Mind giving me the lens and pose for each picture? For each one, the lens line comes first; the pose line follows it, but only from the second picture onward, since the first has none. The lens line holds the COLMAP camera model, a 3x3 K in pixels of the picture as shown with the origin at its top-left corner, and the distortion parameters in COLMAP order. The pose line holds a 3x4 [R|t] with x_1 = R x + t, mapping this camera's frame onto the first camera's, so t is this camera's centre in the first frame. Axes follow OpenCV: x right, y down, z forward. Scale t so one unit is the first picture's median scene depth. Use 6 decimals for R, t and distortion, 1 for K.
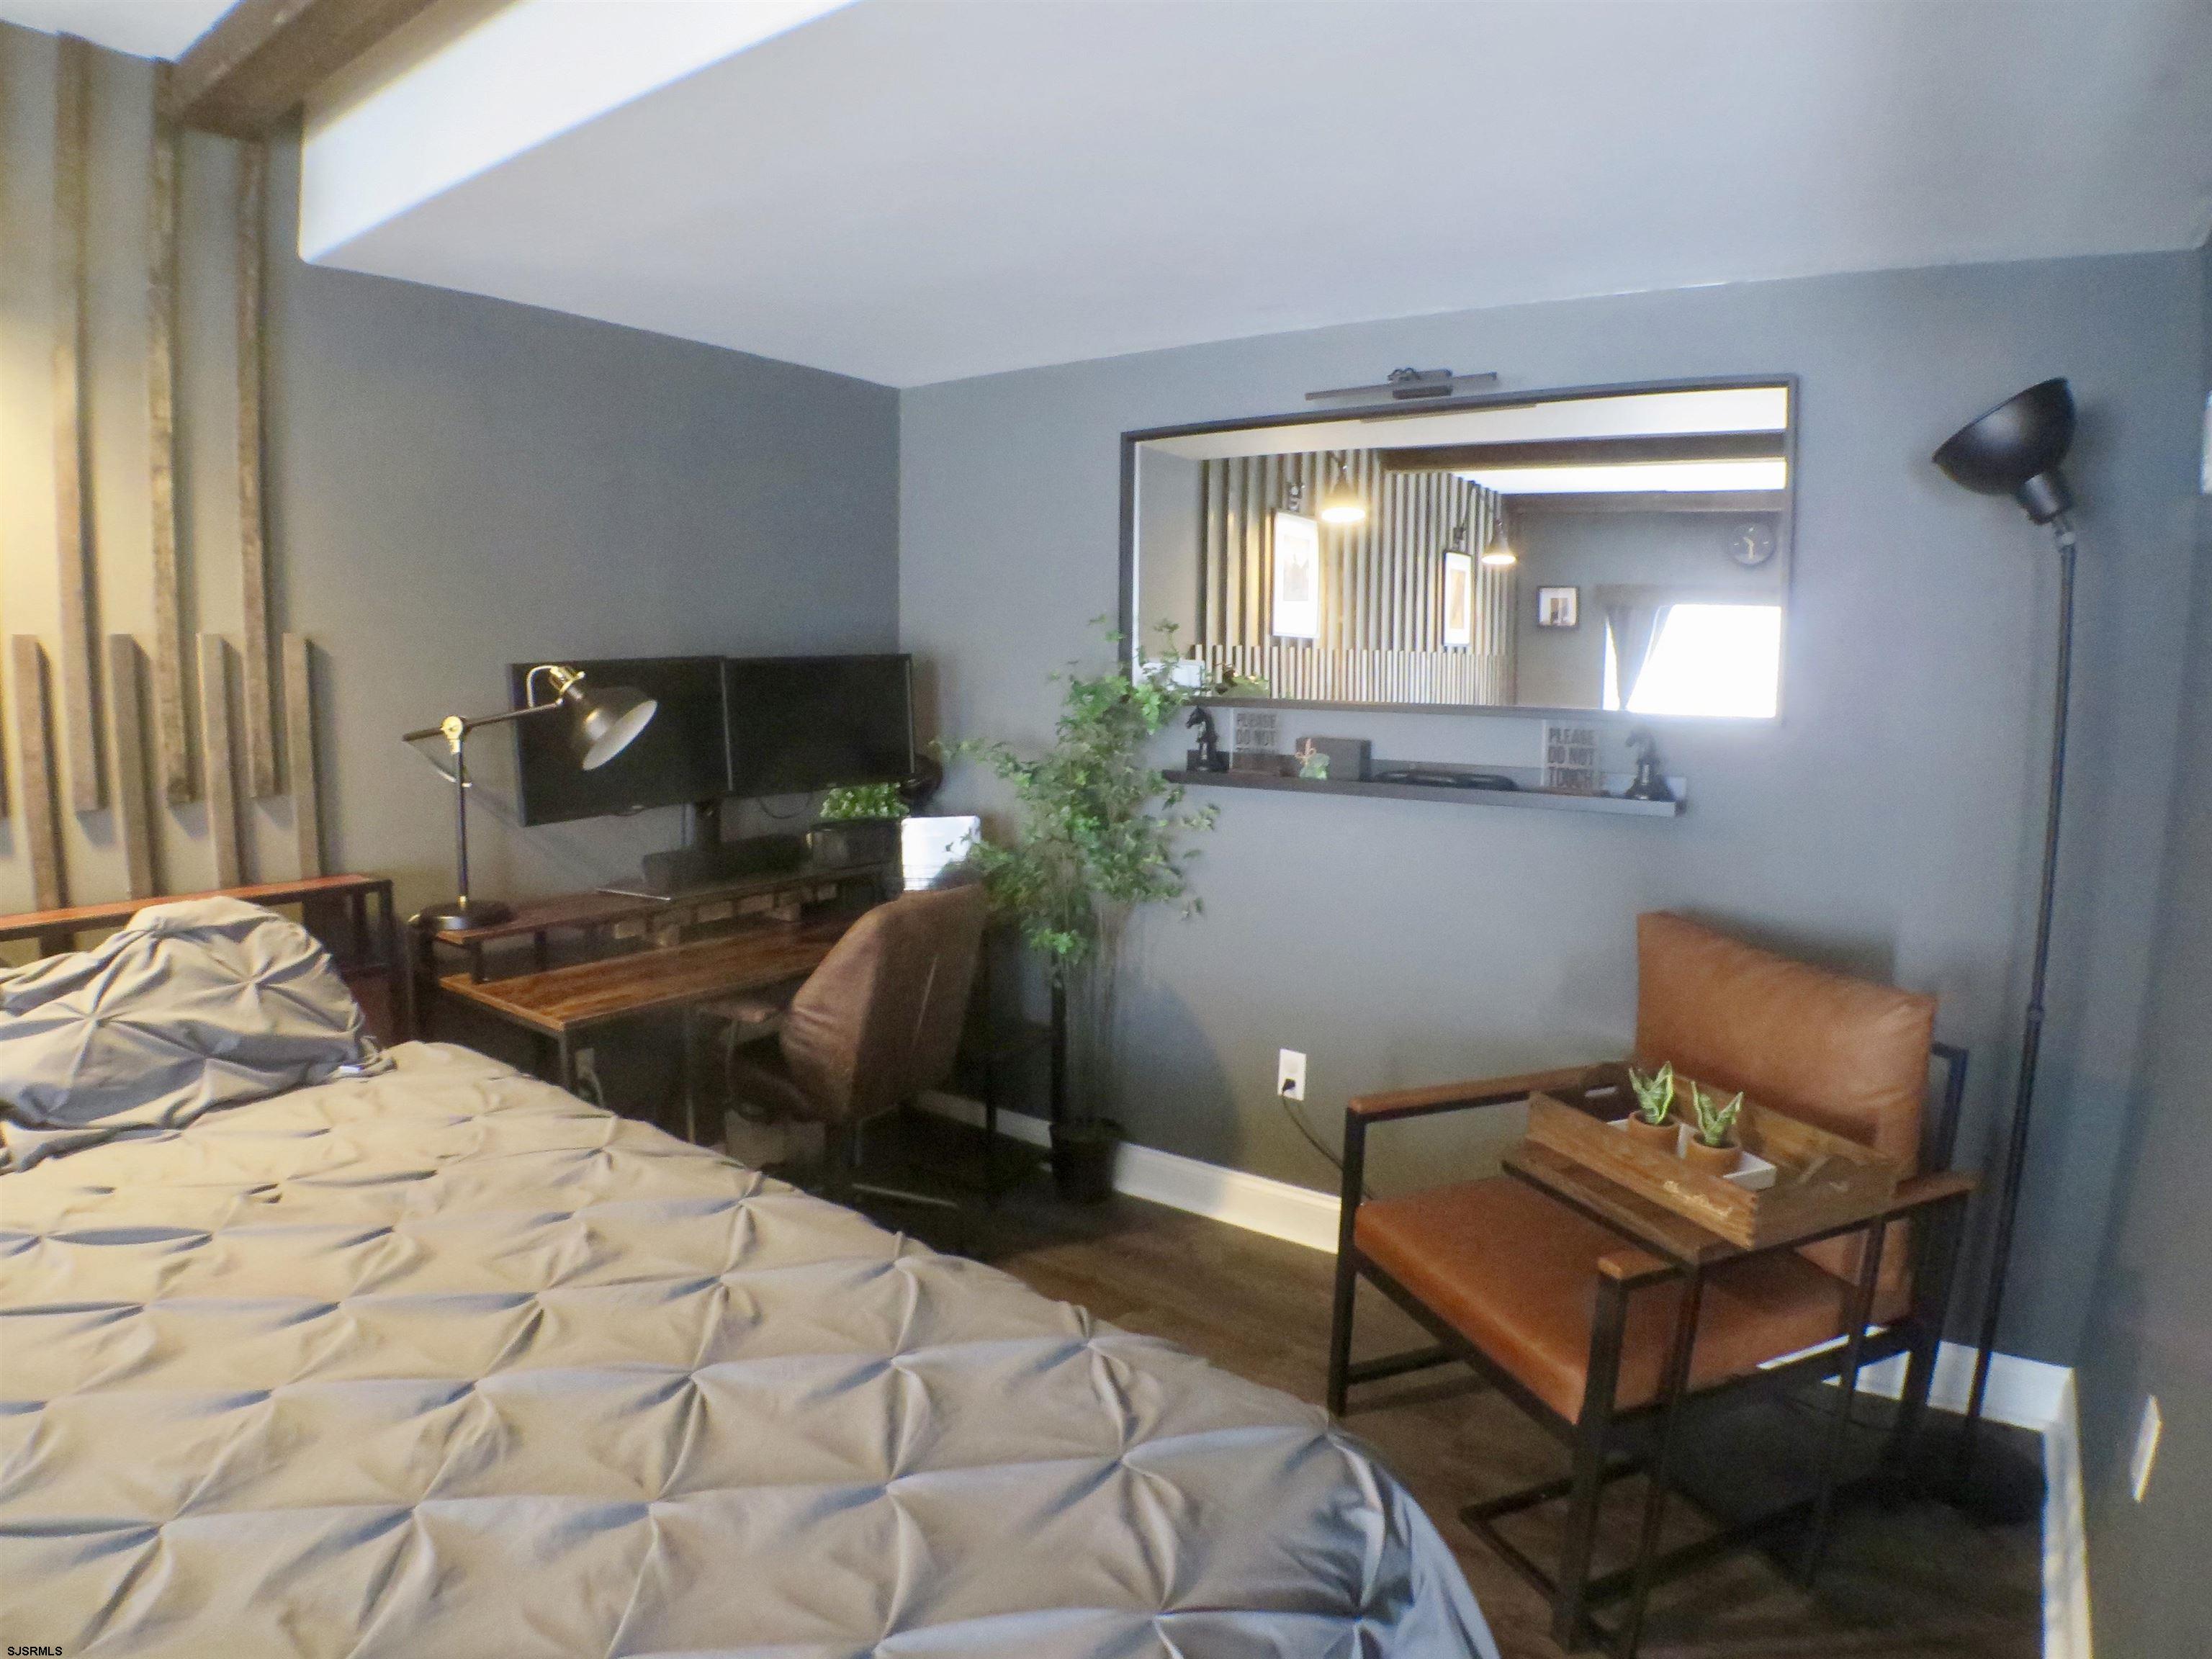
lens RADIAL K [[1307.2, 0, 1130.7], [0, 1307.2, 832.9], [0, 0, 1]] dist [-0.154460, 0.031213]
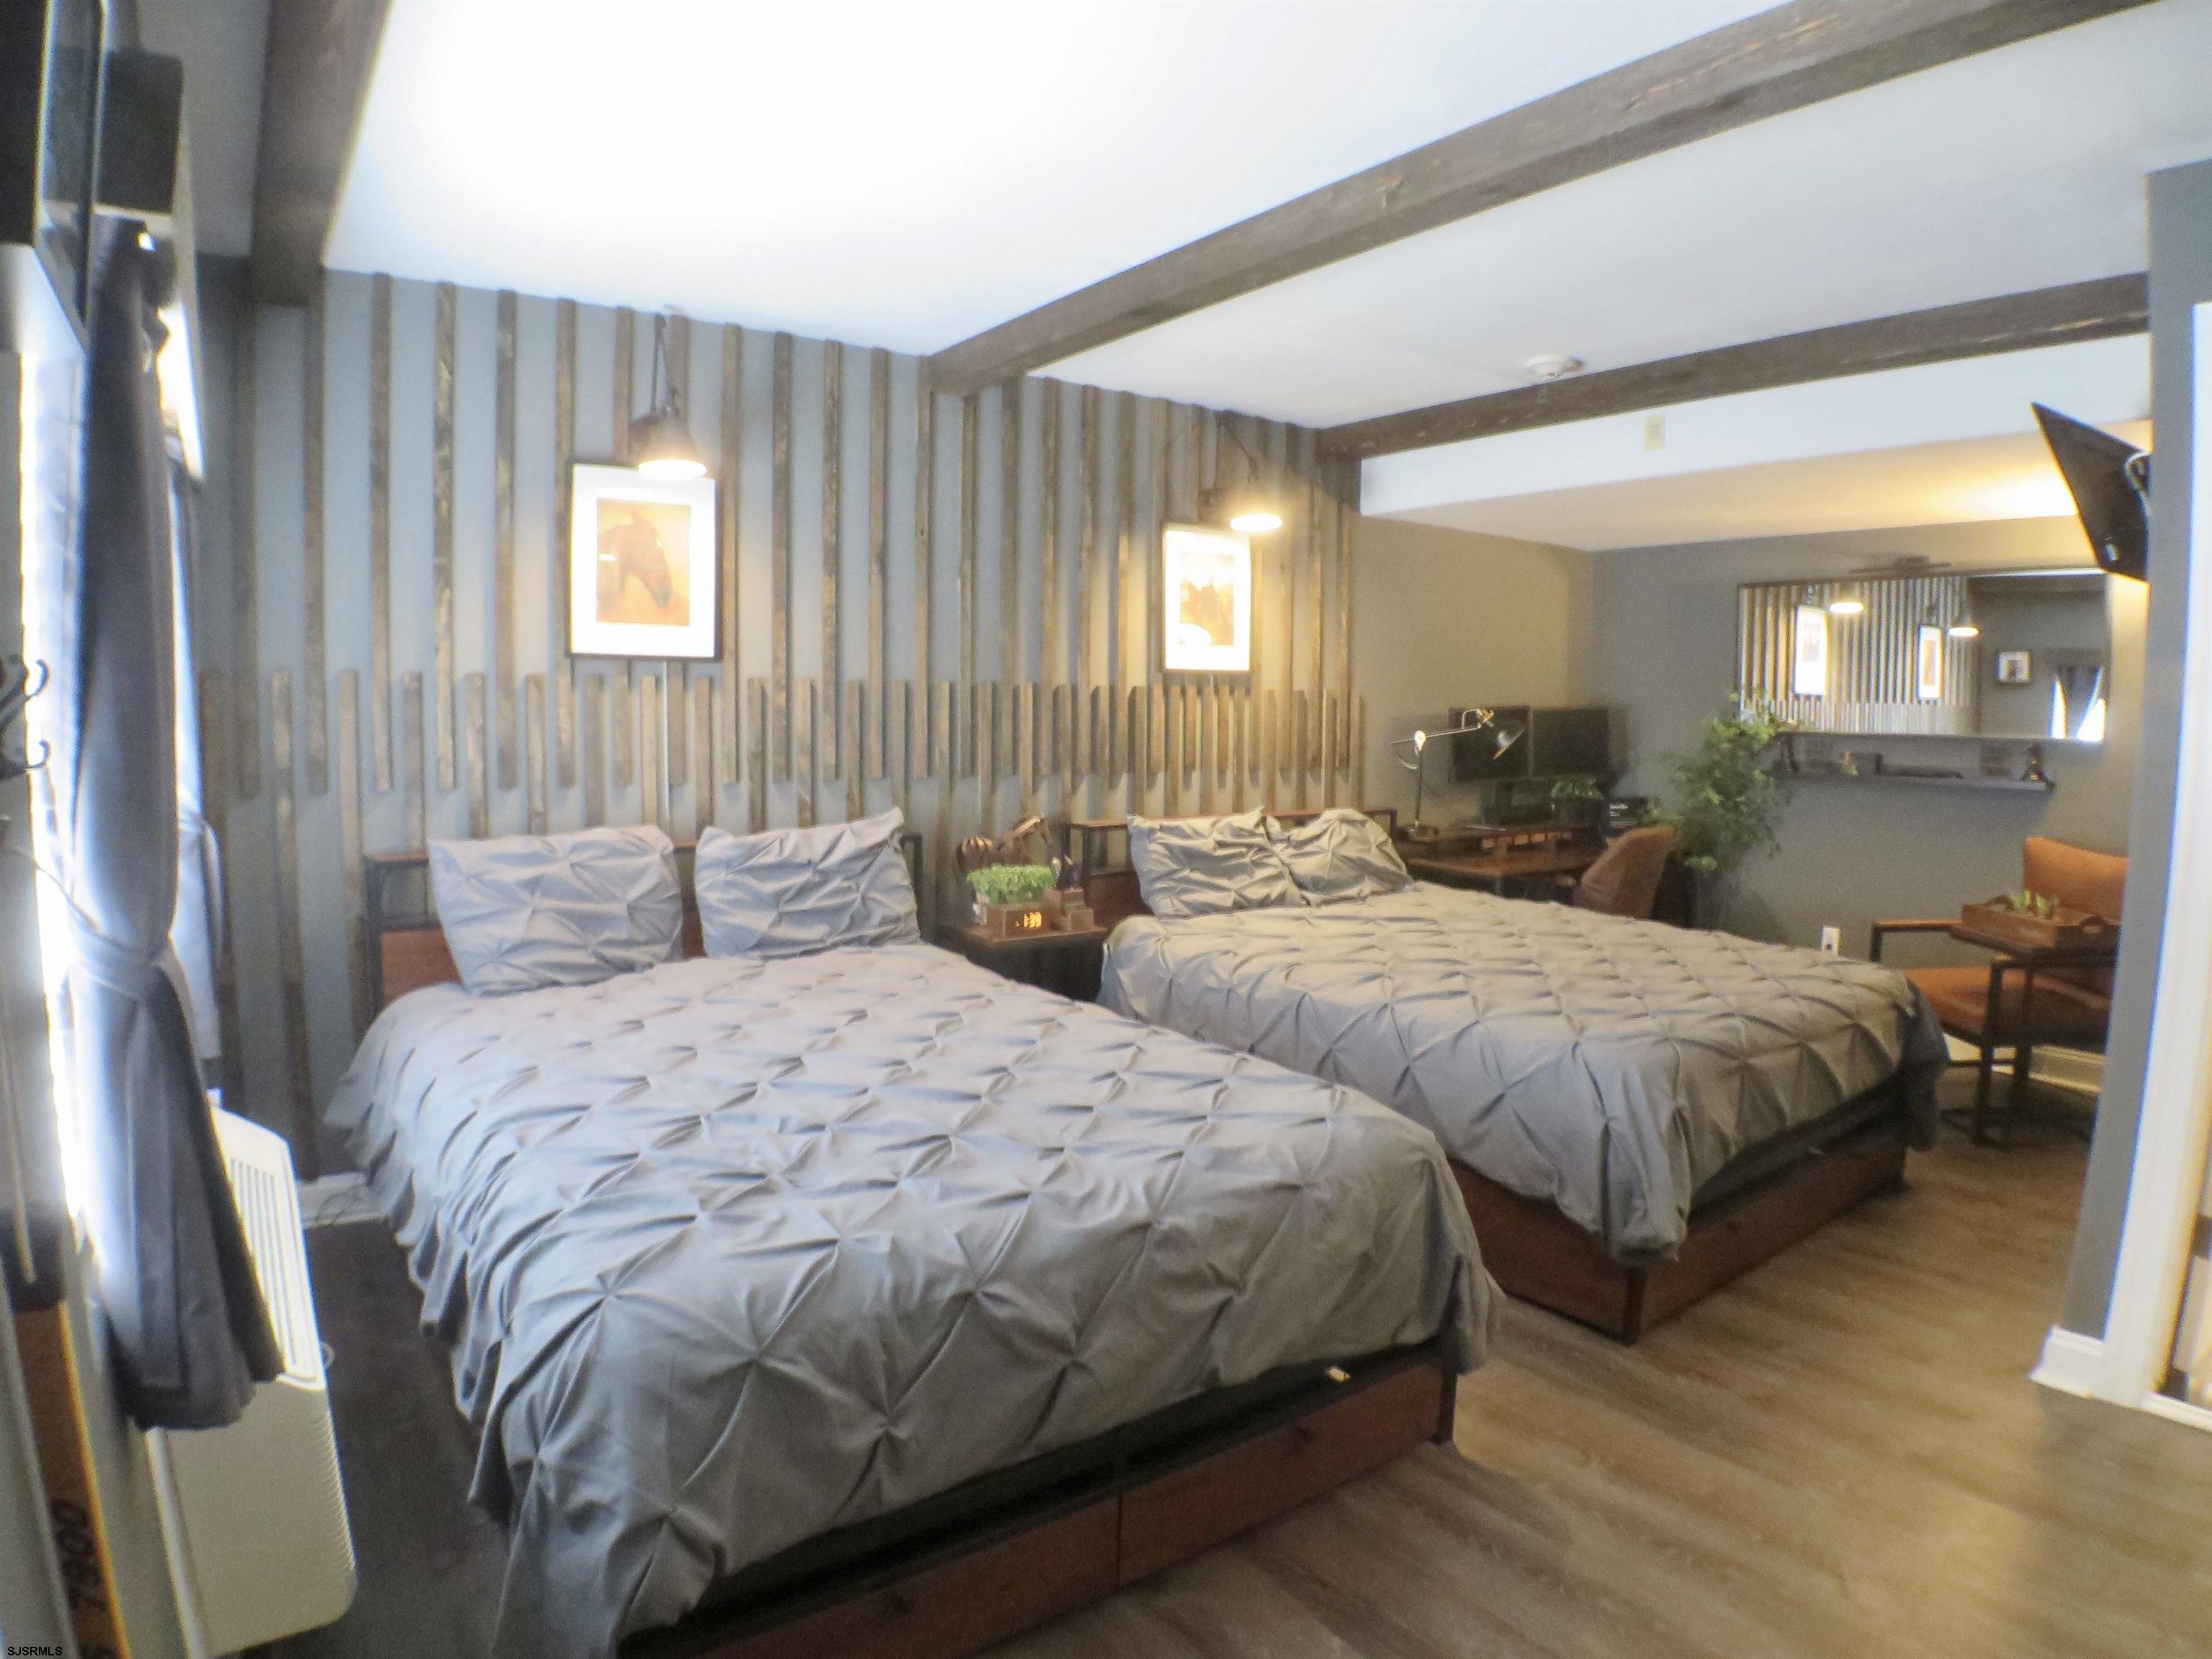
lens RADIAL K [[1307.2, 0, 1130.7], [0, 1307.2, 832.9], [0, 0, 1]] dist [-0.154460, 0.031213]
pose [[0.946812, 0.023434, -0.320933, -0.308608], [-0.034944, 0.998934, -0.030152, 0.156331], [0.319884, 0.039763, 0.946622, -1.196101]]
